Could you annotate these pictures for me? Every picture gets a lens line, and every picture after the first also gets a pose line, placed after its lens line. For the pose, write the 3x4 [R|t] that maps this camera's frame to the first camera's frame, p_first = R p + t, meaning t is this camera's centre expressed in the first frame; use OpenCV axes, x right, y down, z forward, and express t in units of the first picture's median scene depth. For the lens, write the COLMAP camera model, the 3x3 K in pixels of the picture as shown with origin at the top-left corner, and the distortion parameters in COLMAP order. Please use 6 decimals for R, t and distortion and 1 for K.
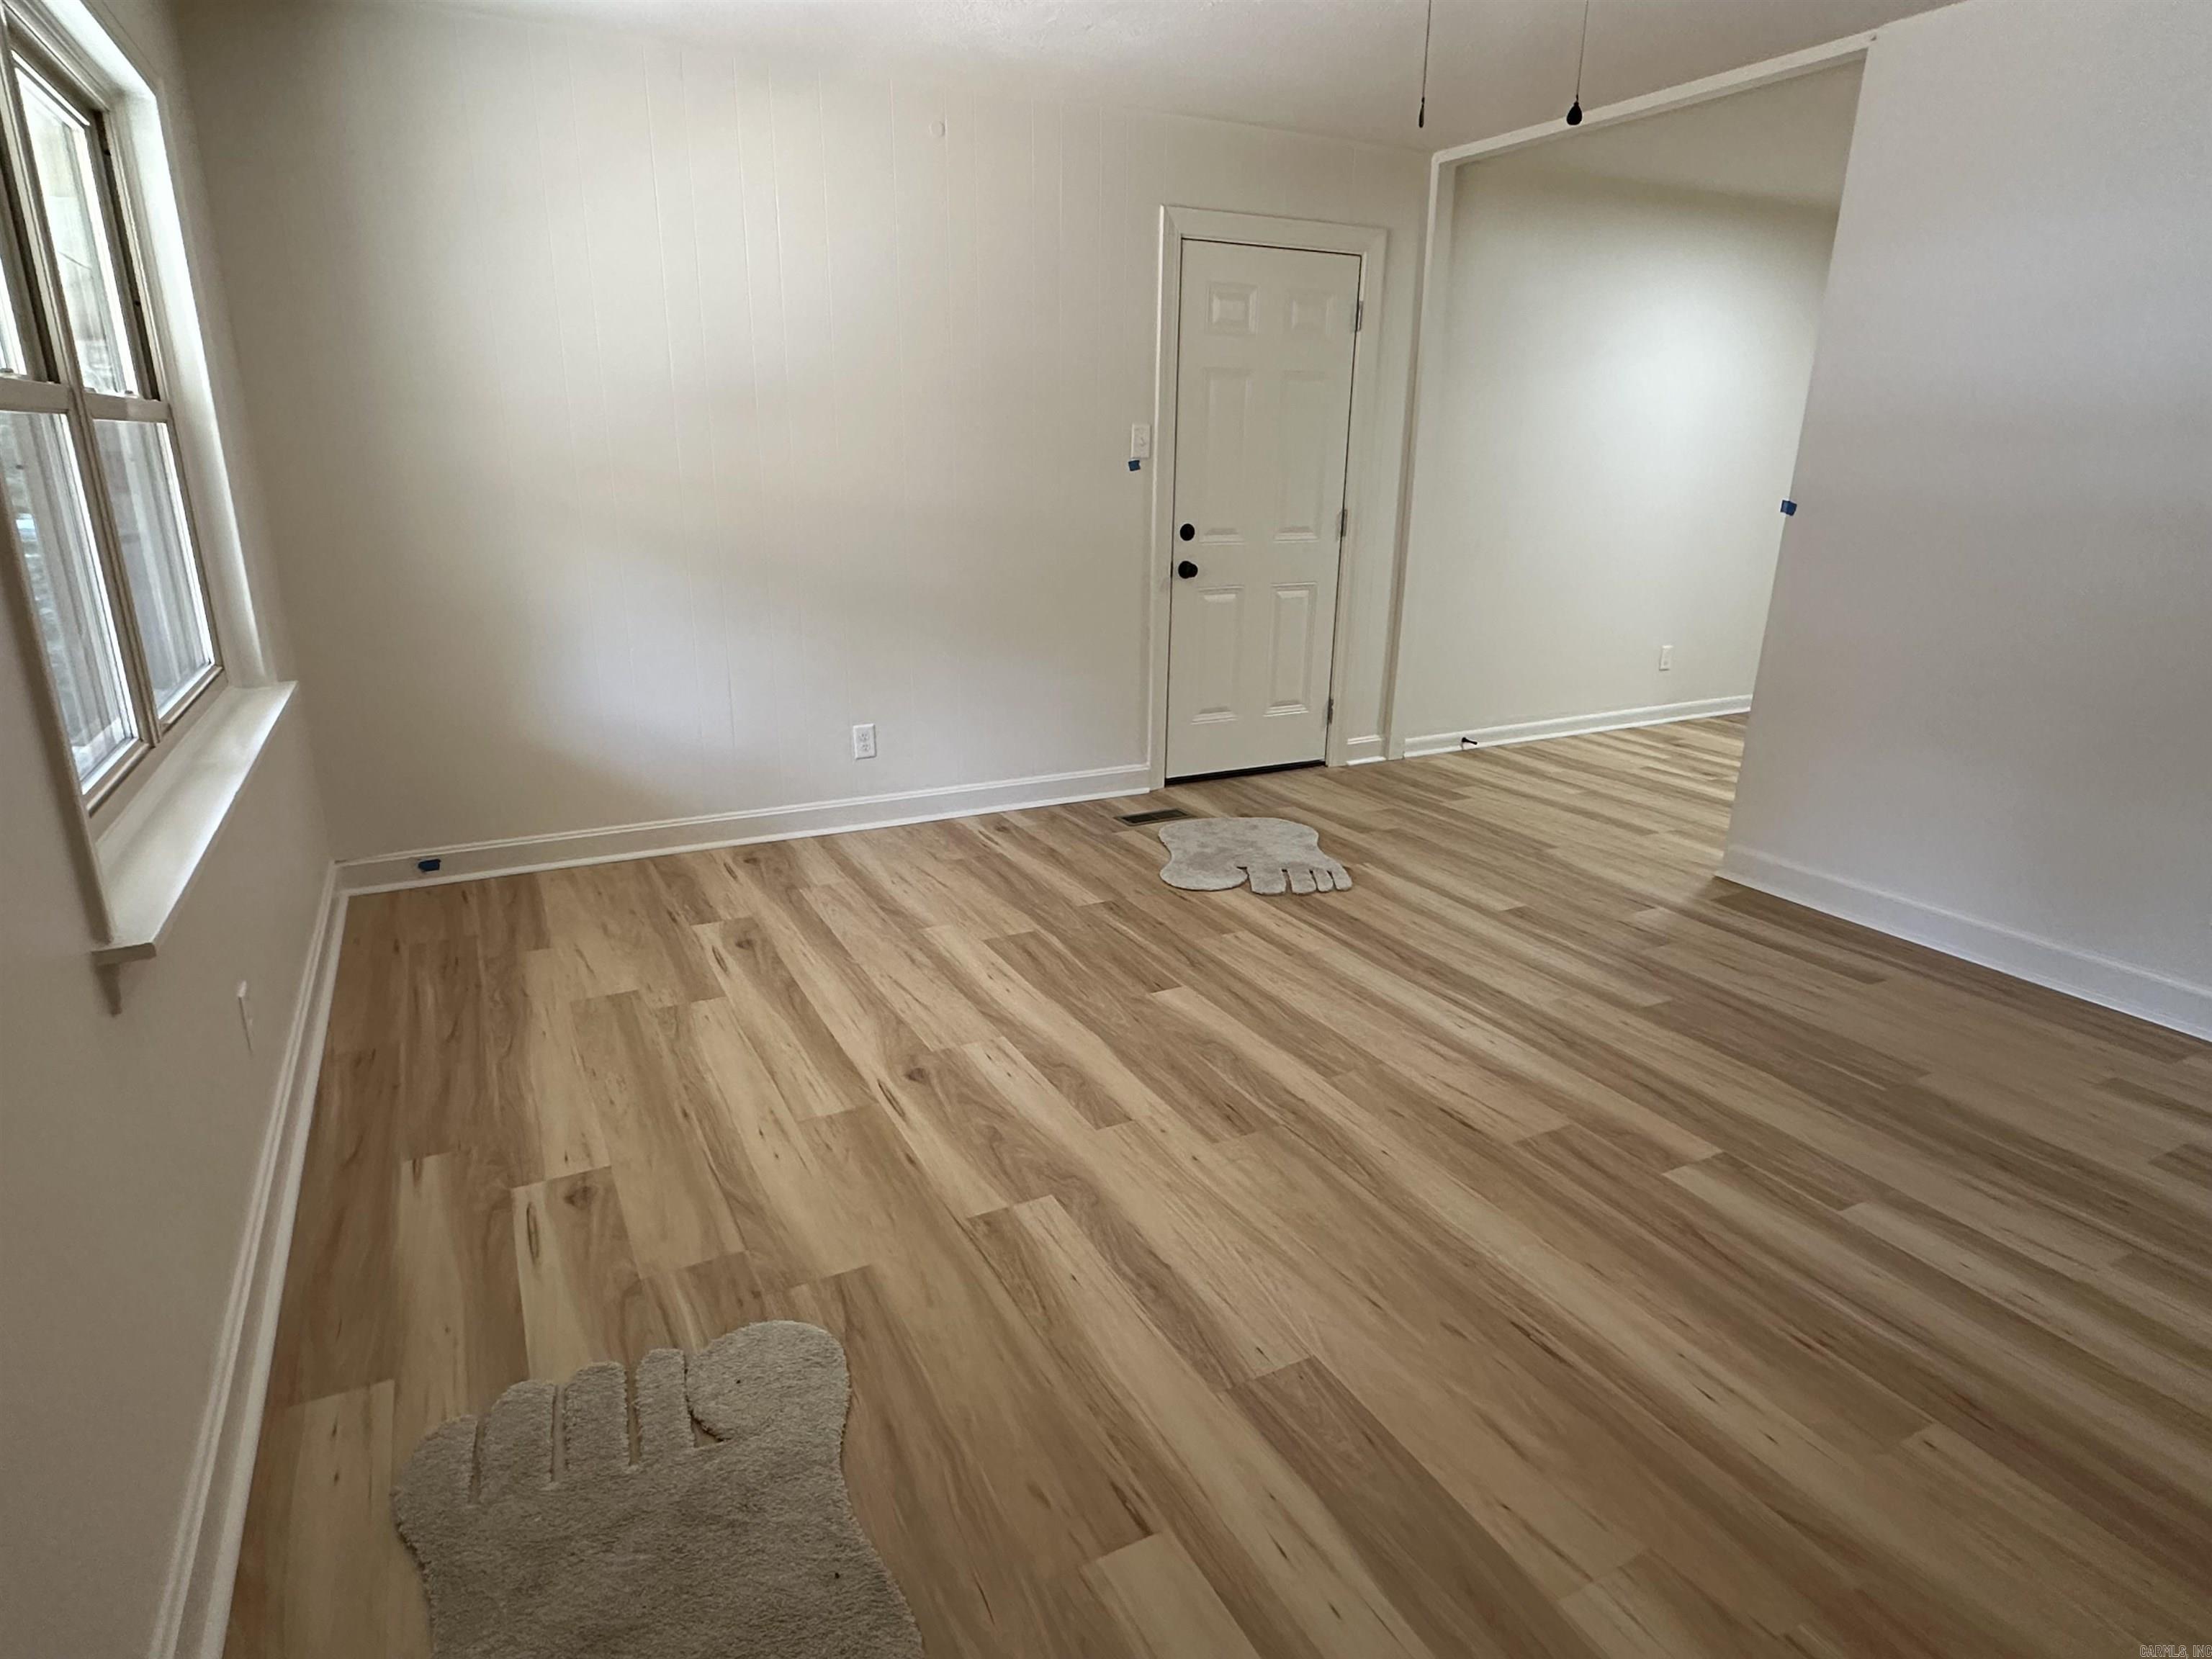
lens RADIAL K [[1254.9, 0, 1113.6], [0, 1254.9, 842.6], [0, 0, 1]] dist [-0.005884, 0.000996]
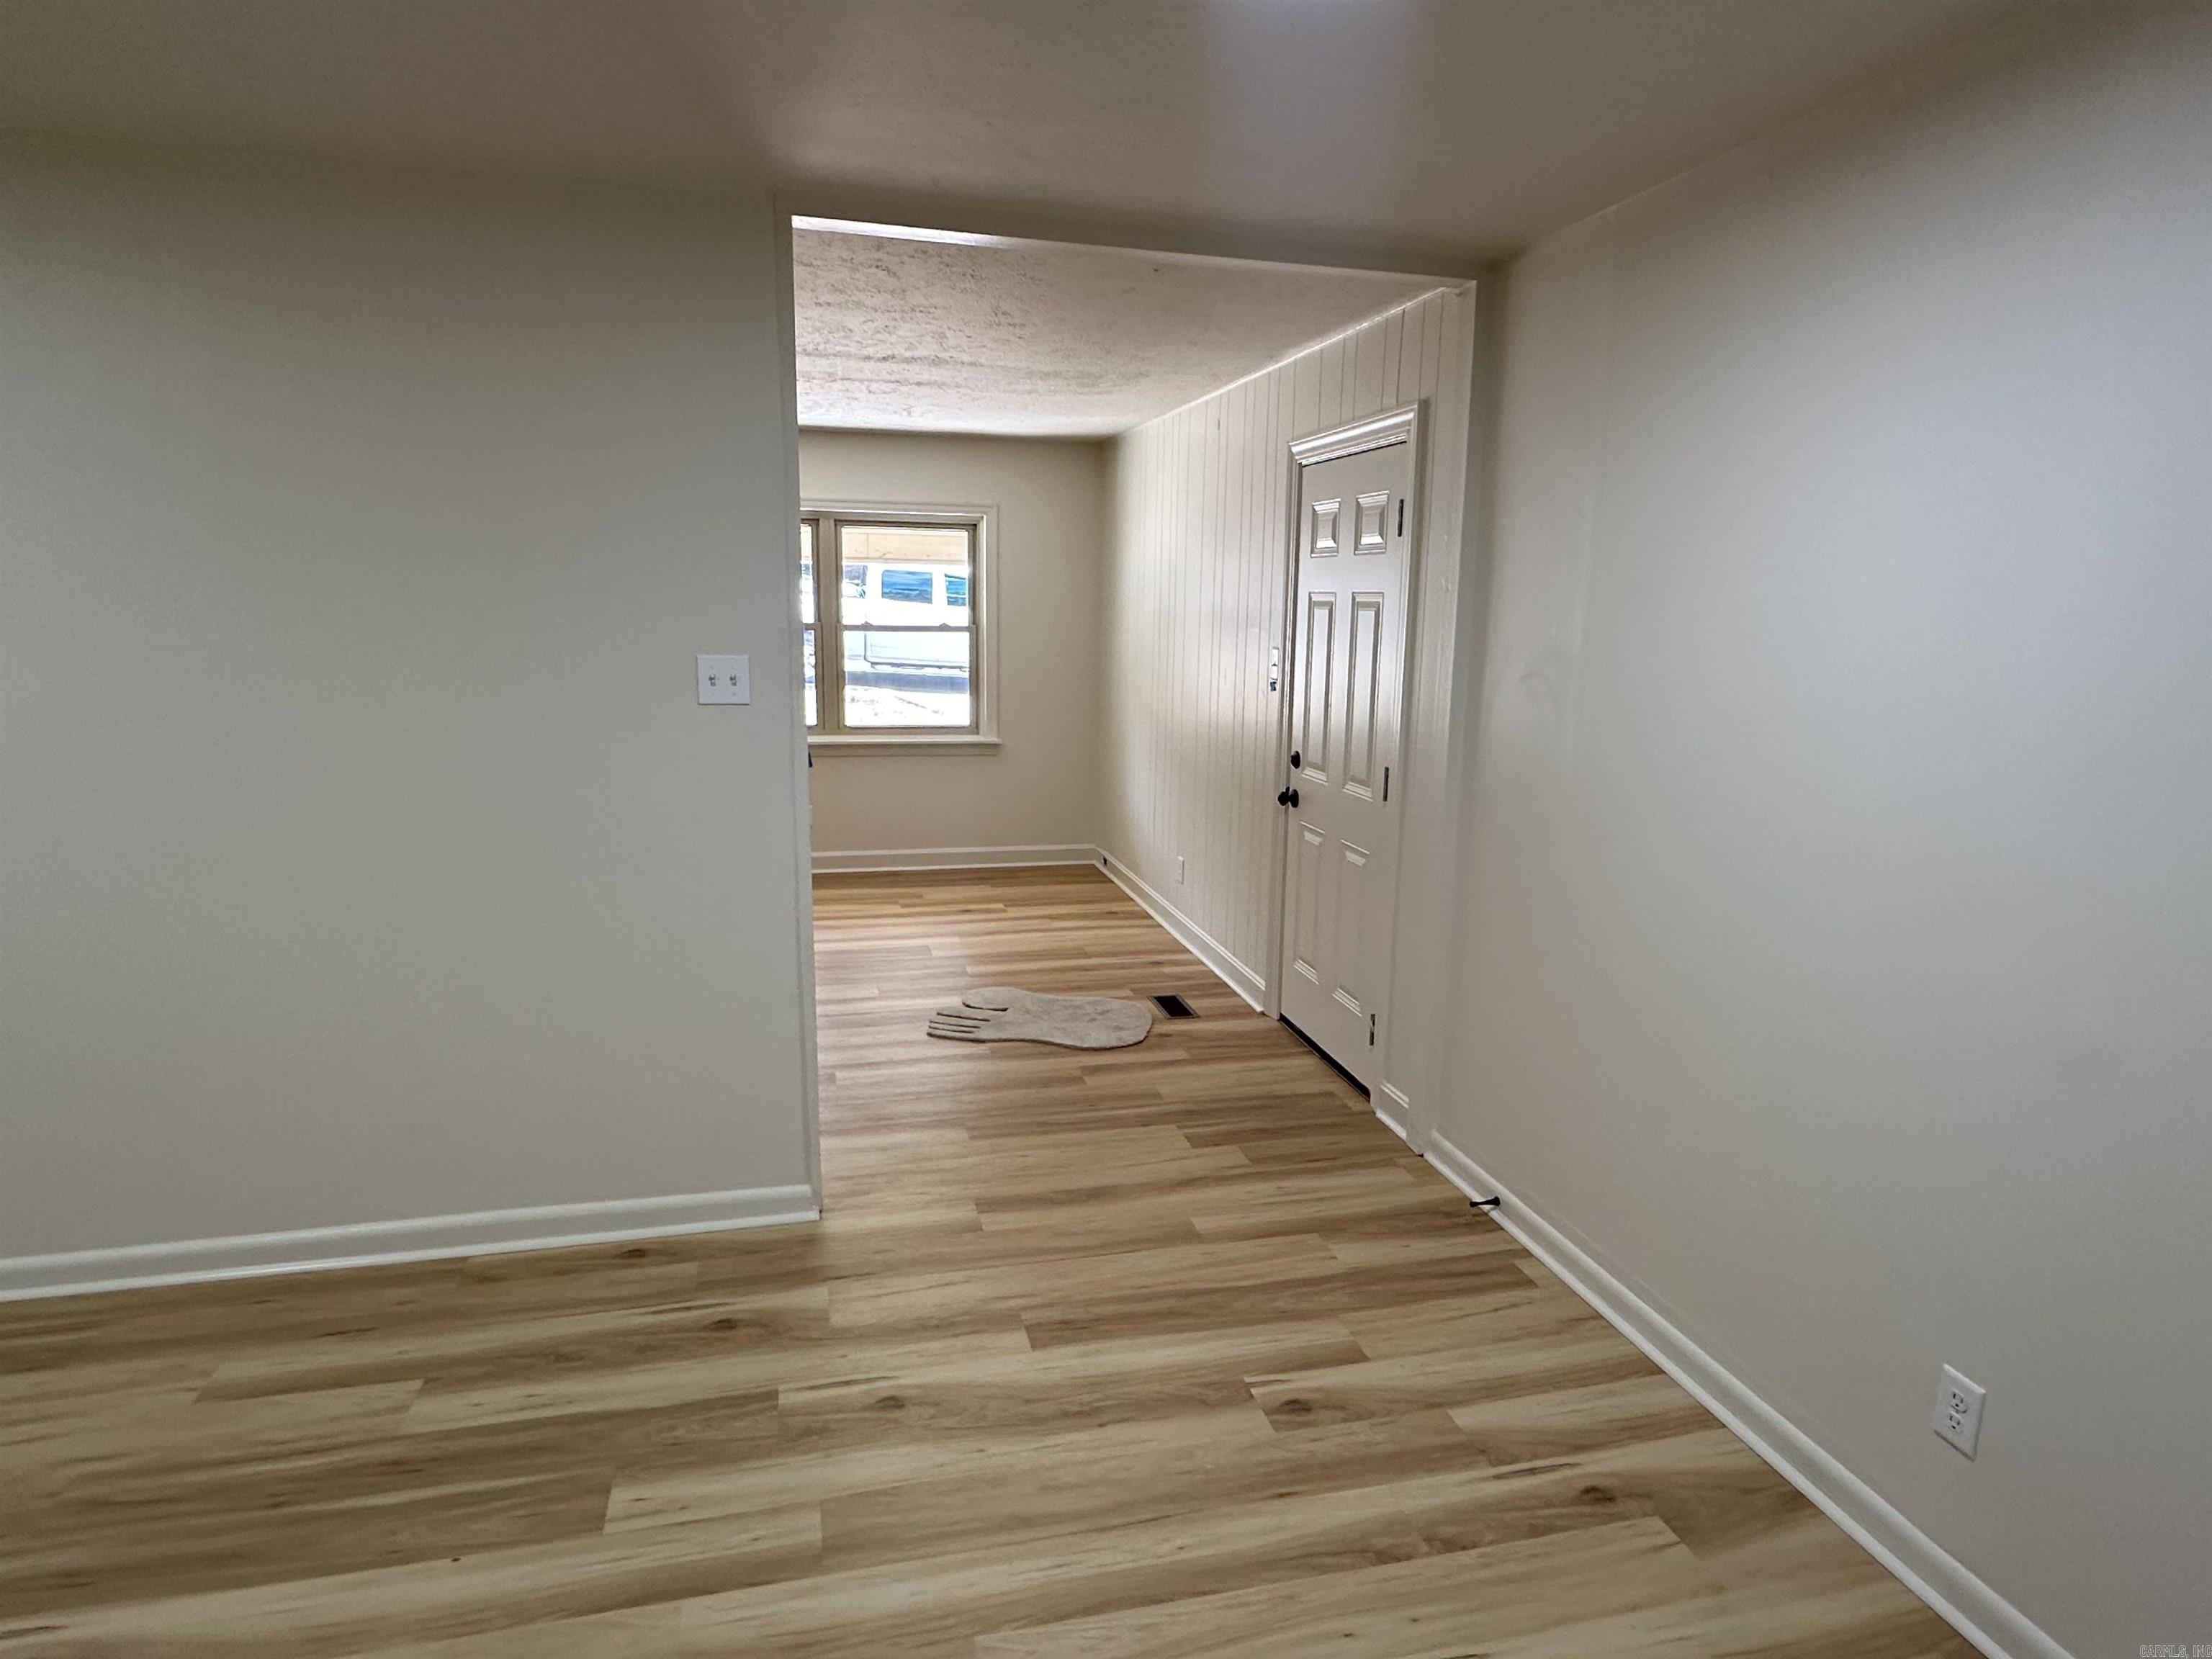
lens RADIAL K [[1254.9, 0, 1113.6], [0, 1254.9, 842.6], [0, 0, 1]] dist [-0.005884, 0.000996]
pose [[-0.232267, 0.173543, -0.957045, 1.032724], [-0.313988, 0.917896, 0.242647, -0.387917], [0.920578, 0.356860, -0.158707, 1.078987]]
